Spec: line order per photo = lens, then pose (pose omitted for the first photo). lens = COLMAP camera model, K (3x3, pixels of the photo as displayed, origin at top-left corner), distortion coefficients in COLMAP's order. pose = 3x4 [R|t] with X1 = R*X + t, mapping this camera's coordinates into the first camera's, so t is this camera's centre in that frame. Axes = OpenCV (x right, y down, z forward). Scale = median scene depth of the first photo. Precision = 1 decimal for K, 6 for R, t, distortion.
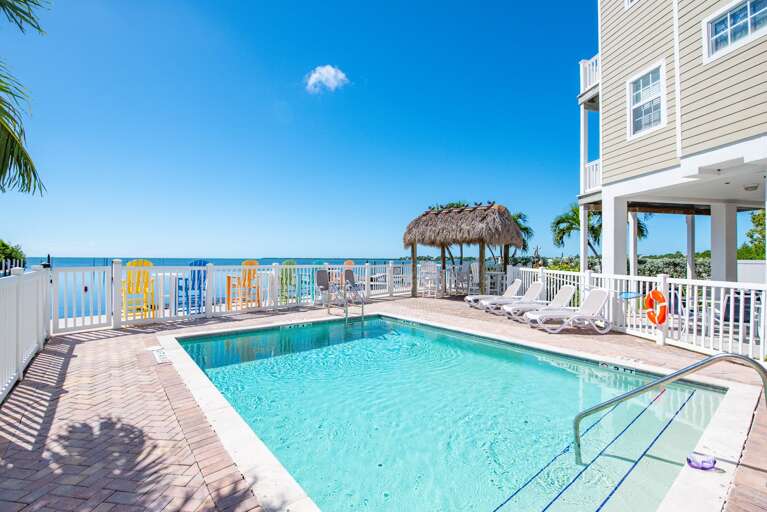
lens RADIAL K [[332.4, 0, 380.1], [0, 332.4, 253.4], [0, 0, 1]] dist [-0.014428, -0.000731]
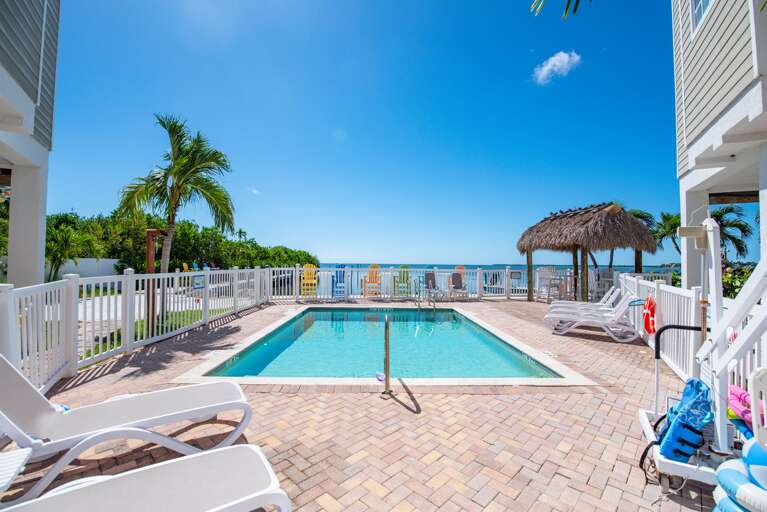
lens RADIAL K [[332.4, 0, 380.1], [0, 332.4, 253.4], [0, 0, 1]] dist [-0.014428, -0.000731]
pose [[0.784075, -0.016729, -0.620441, 0.399725], [0.004259, 0.999758, -0.021574, 0.001145], [0.620652, 0.014273, 0.783956, -0.097285]]
